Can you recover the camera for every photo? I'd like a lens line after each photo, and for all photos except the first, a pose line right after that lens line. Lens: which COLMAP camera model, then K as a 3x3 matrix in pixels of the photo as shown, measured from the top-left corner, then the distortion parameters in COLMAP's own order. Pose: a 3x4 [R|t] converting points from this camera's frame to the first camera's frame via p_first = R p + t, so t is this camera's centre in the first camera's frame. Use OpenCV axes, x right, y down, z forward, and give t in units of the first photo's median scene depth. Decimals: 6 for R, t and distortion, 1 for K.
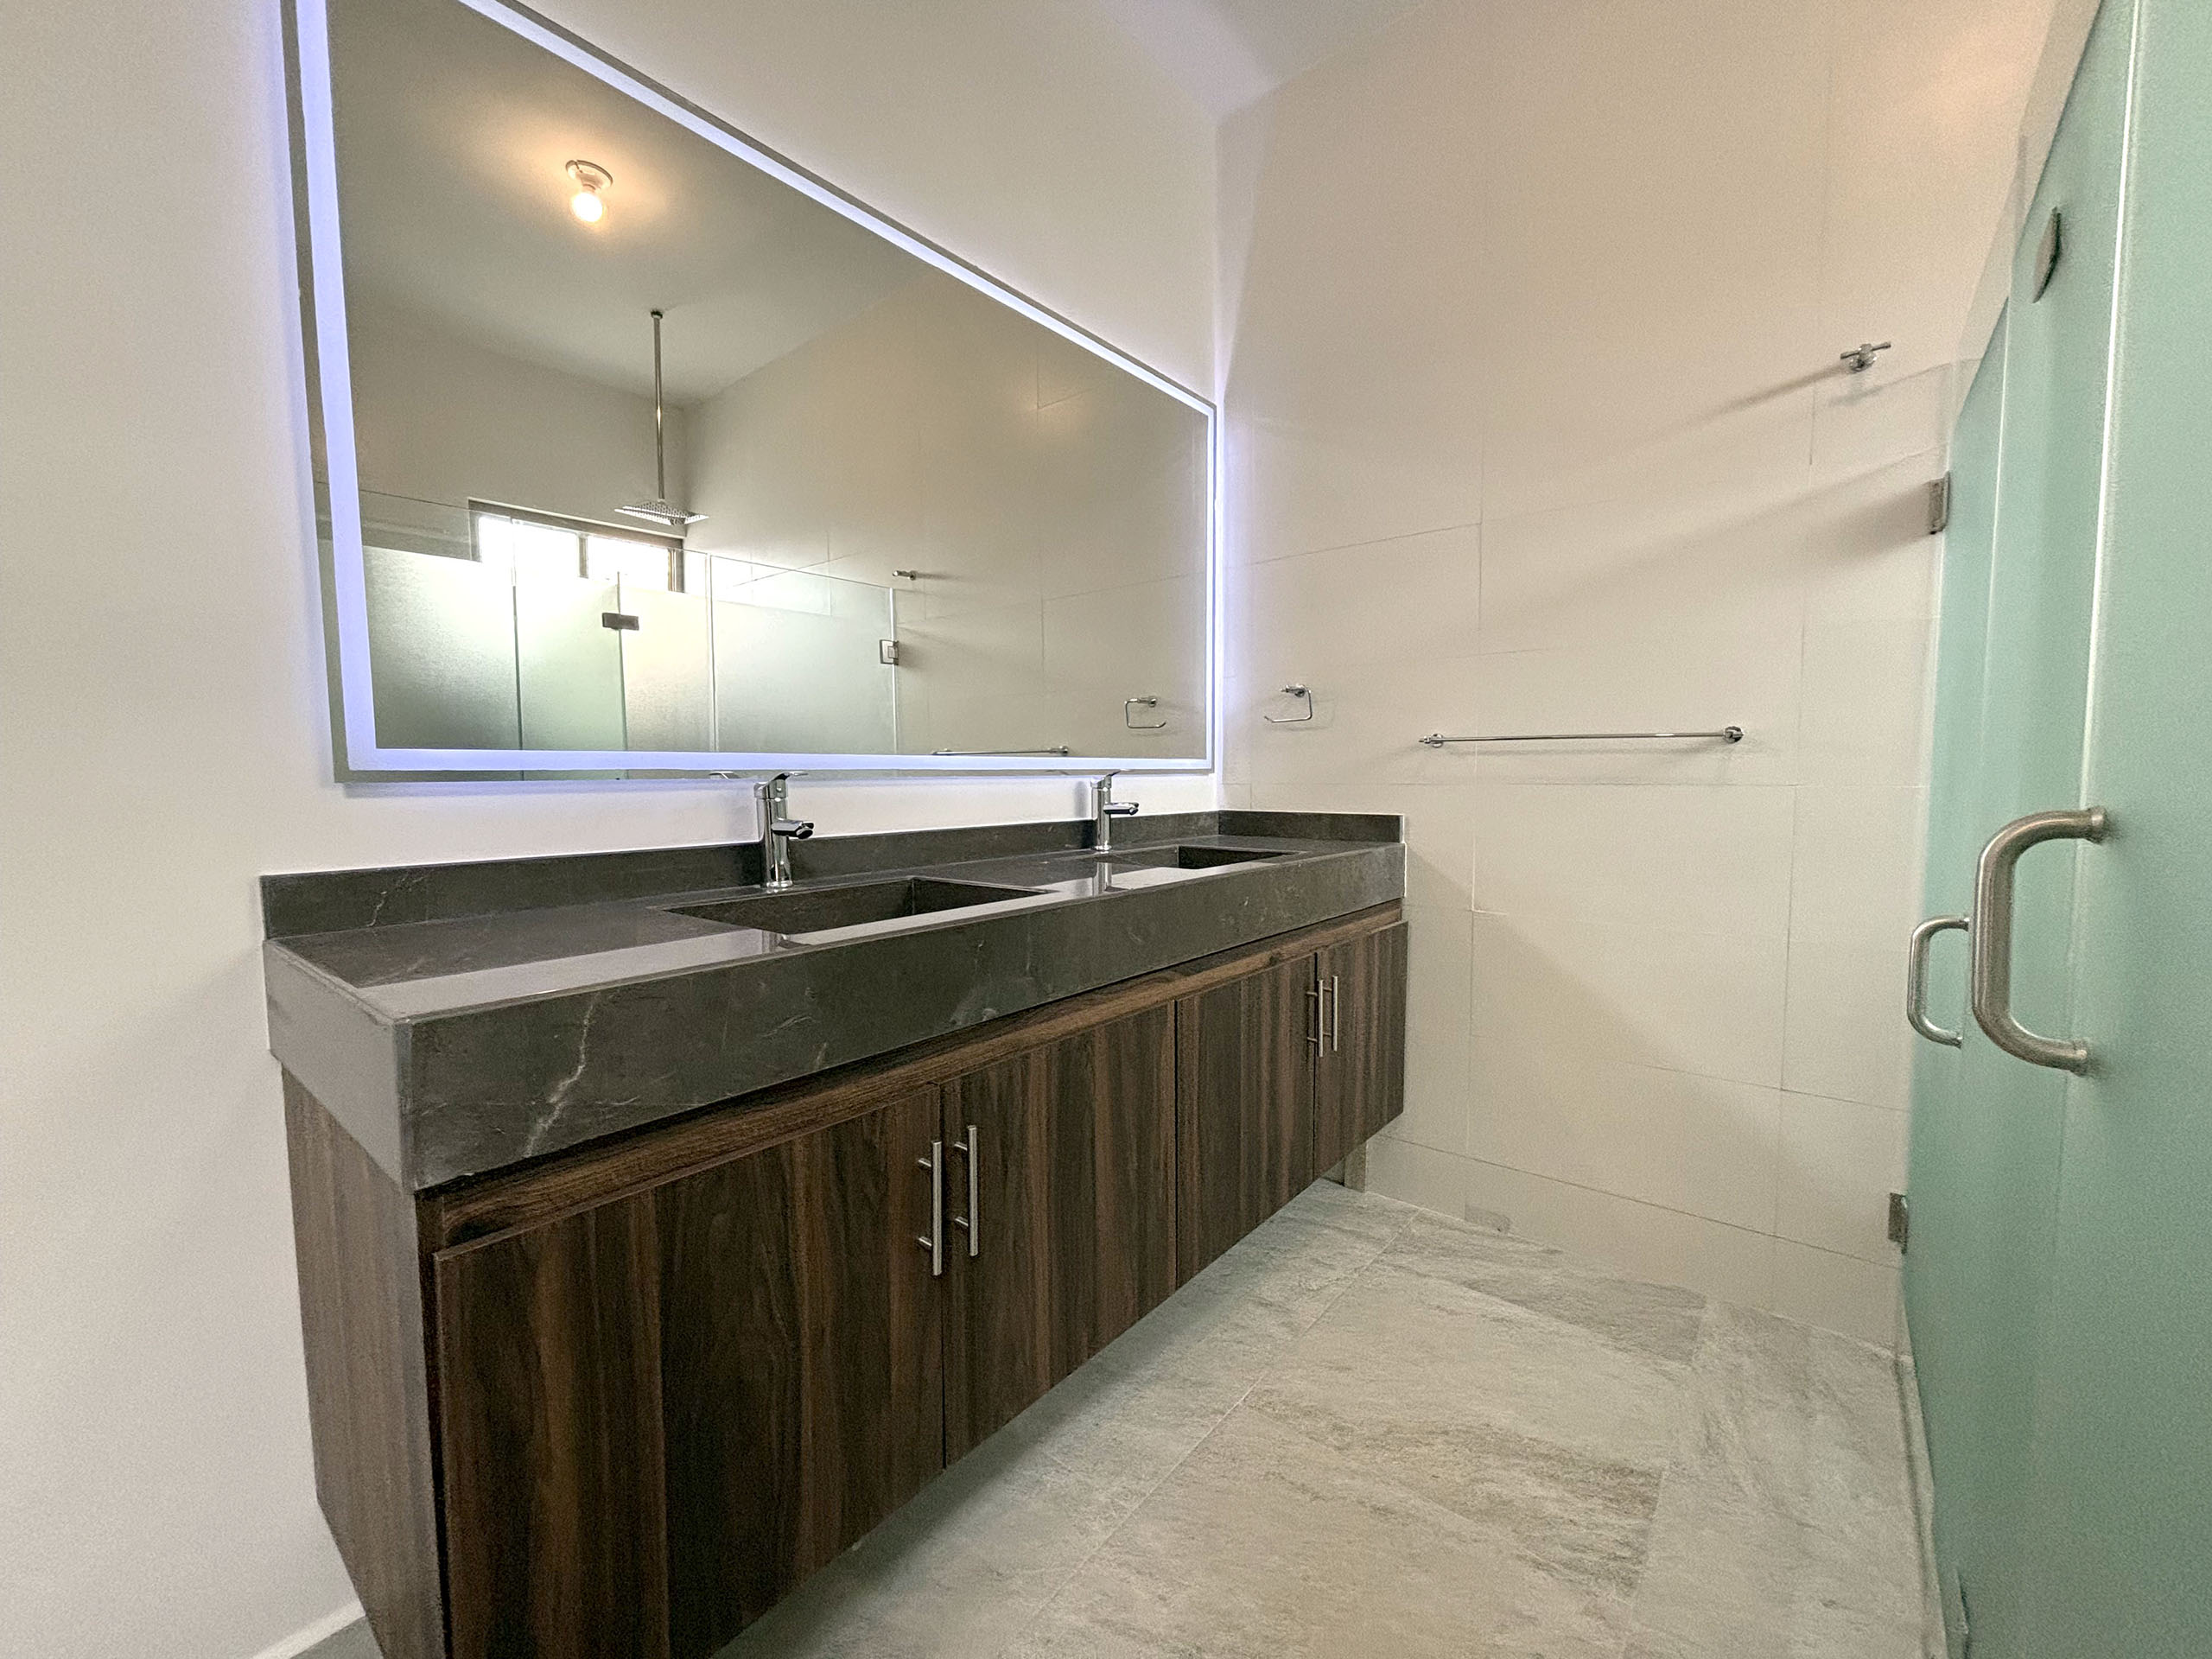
lens RADIAL K [[896.1, 0, 1099.0], [0, 896.1, 833.7], [0, 0, 1]] dist [0.003117, -0.000800]
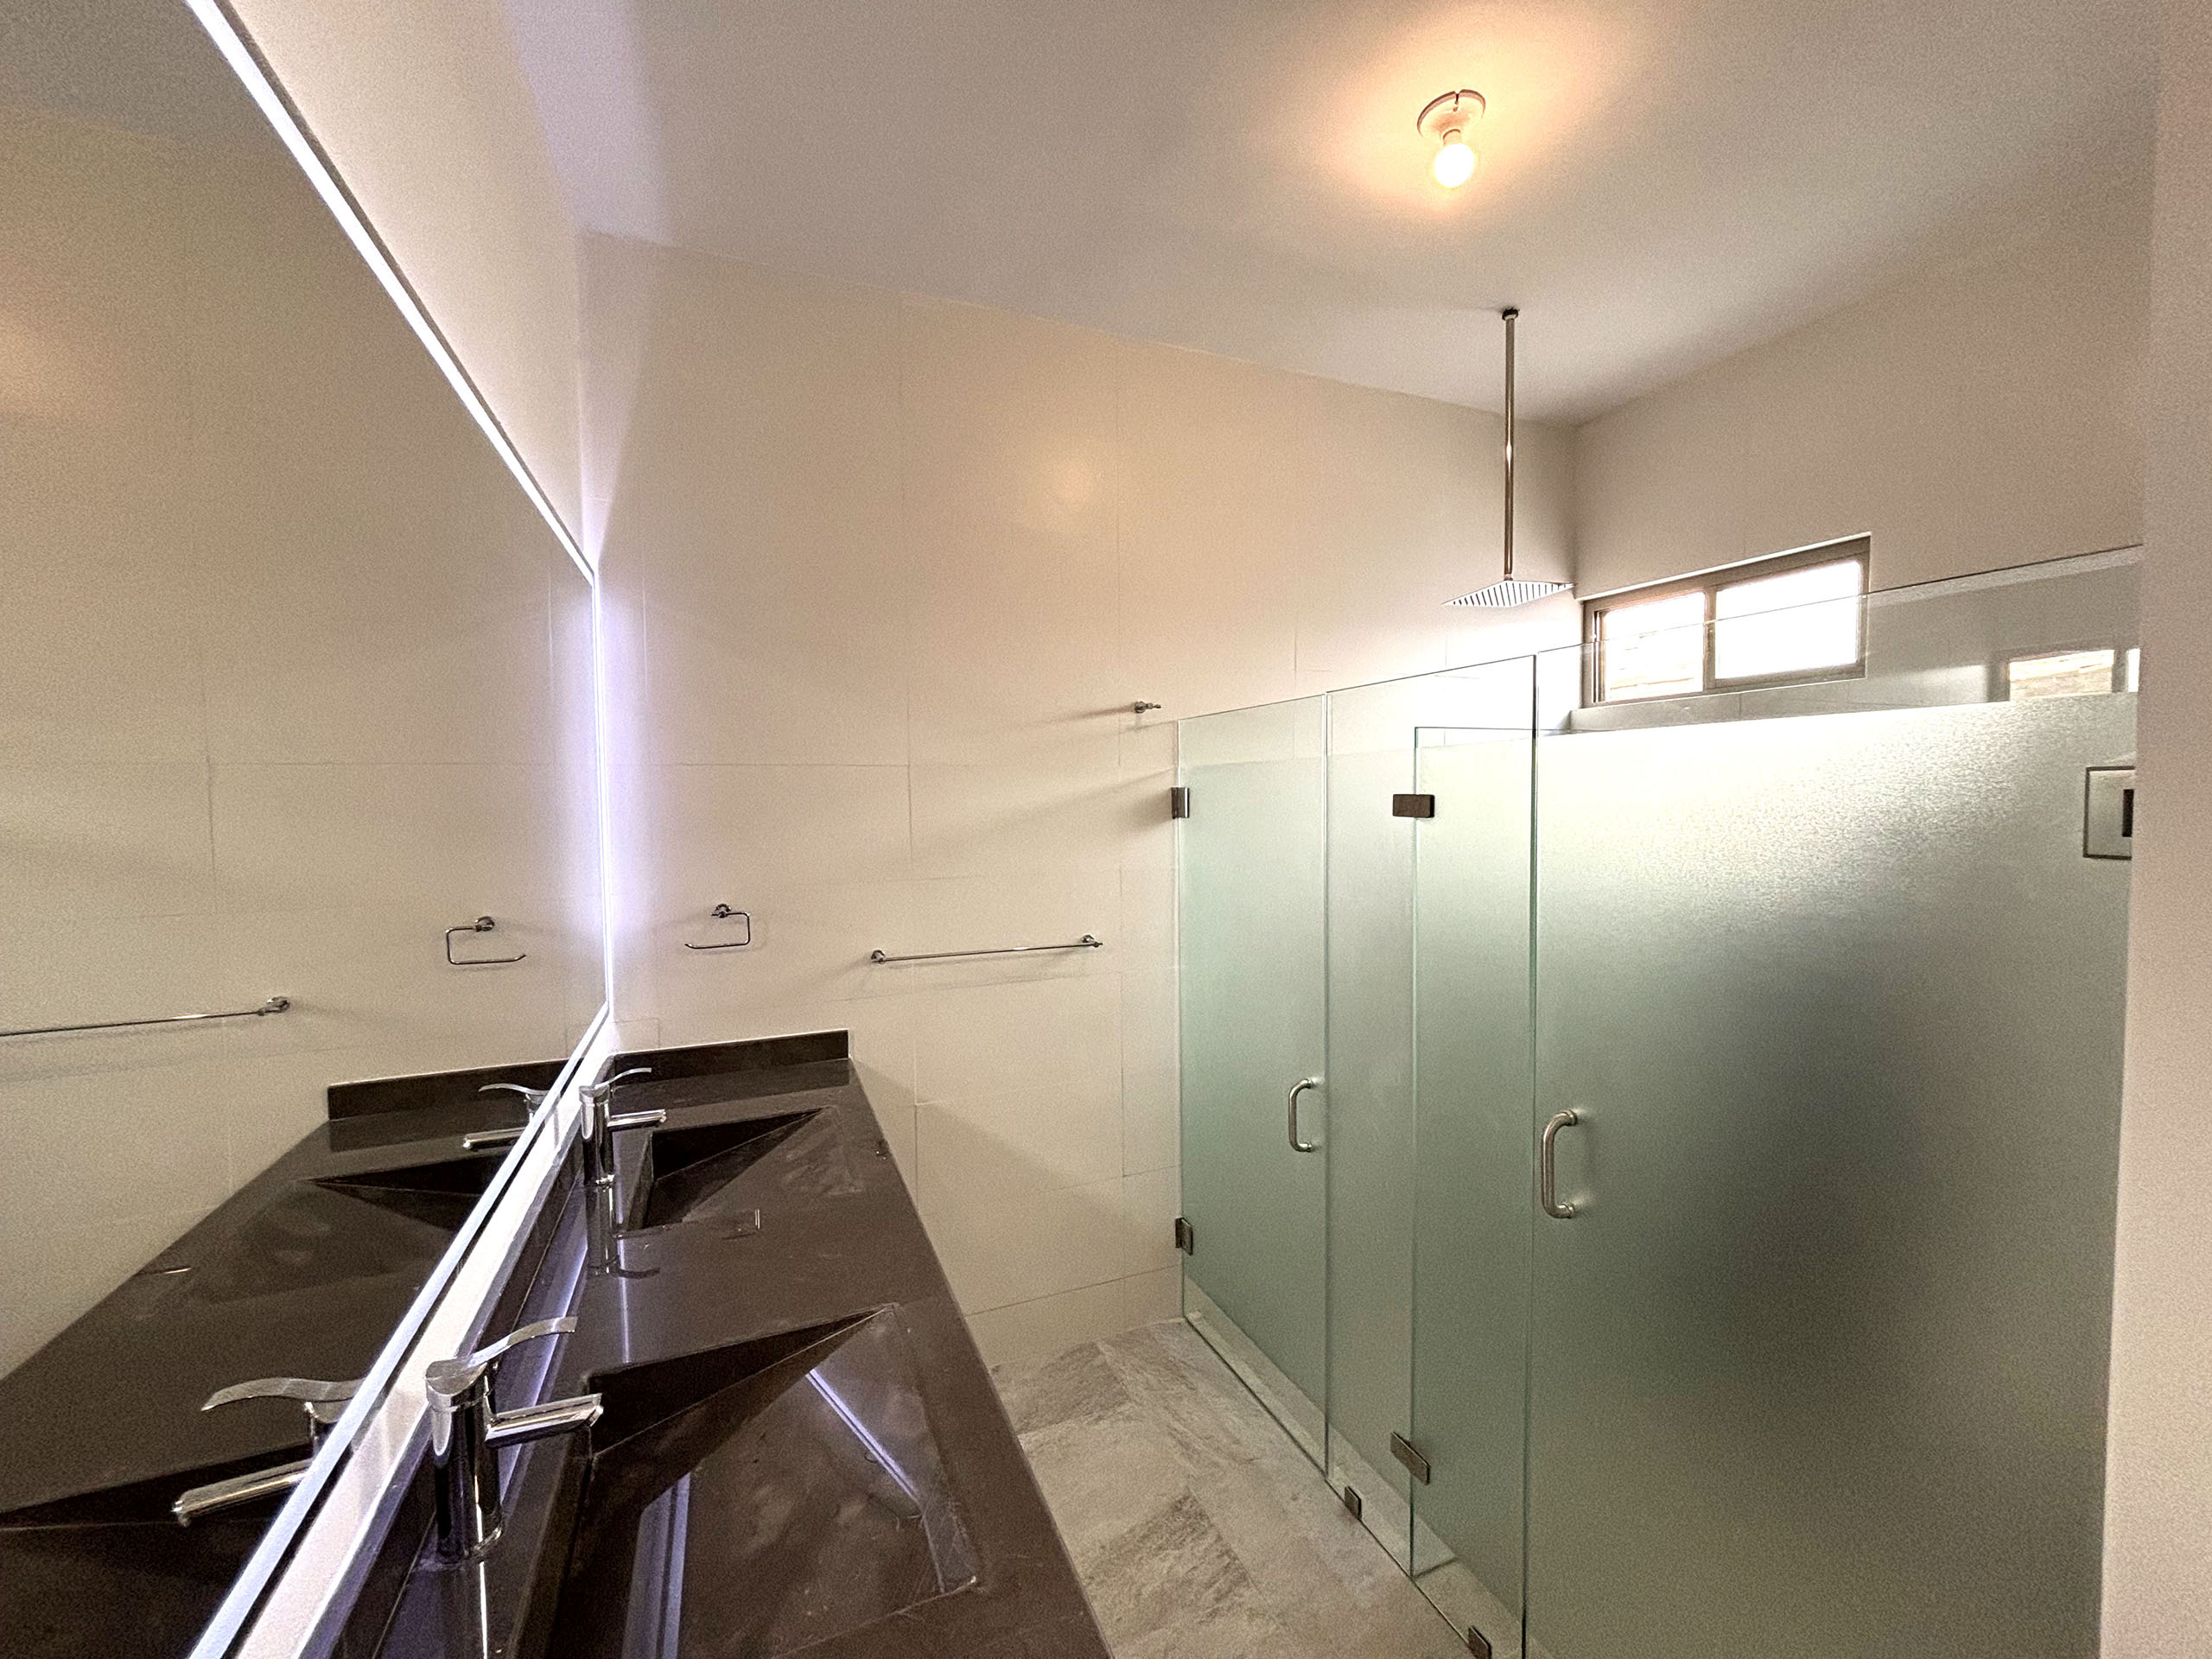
lens RADIAL K [[896.1, 0, 1116.5], [0, 896.1, 837.6], [0, 0, 1]] dist [0.003117, -0.000800]
pose [[0.463339, -0.037814, 0.885374, -0.581344], [0.071174, 0.997450, 0.005353, -0.307552], [-0.883318, 0.060536, 0.464848, 0.314739]]
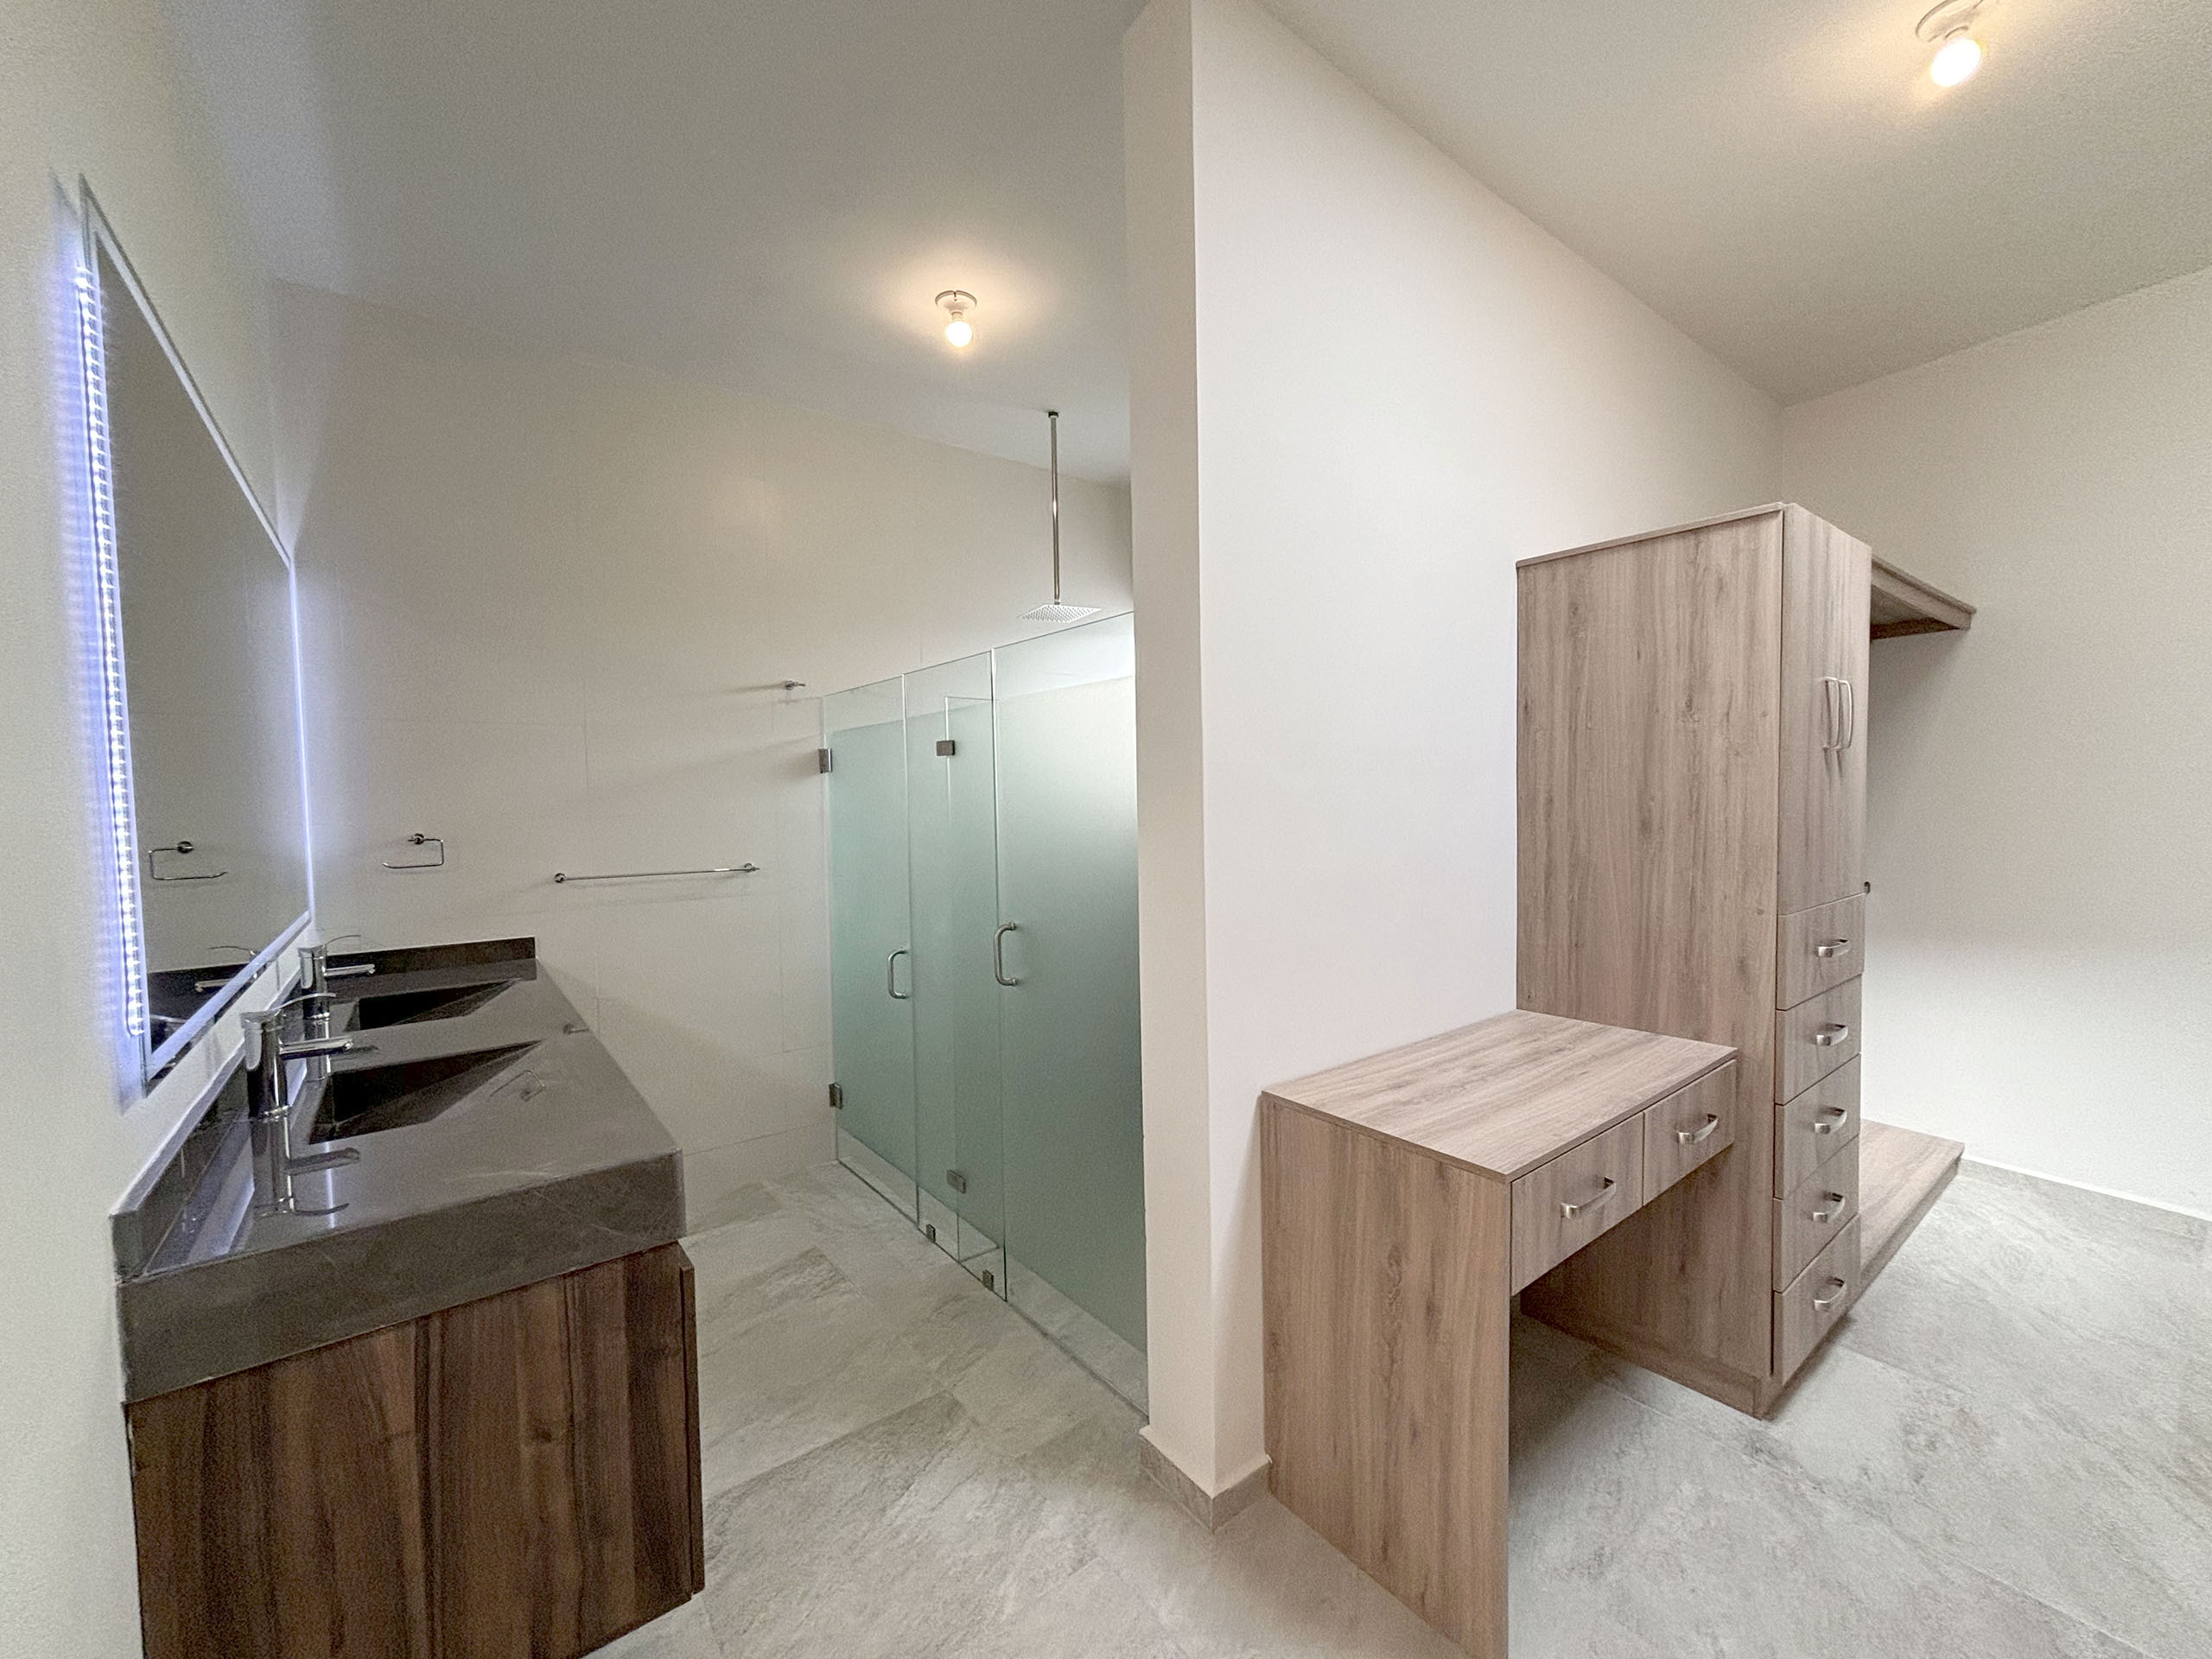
lens RADIAL K [[896.1, 0, 1112.0], [0, 896.1, 839.8], [0, 0, 1]] dist [0.003117, -0.000800]
pose [[0.224988, -0.043369, 0.973396, -0.989779], [0.083993, 0.996153, 0.024969, -0.165065], [-0.970735, 0.076141, 0.227765, -0.150717]]
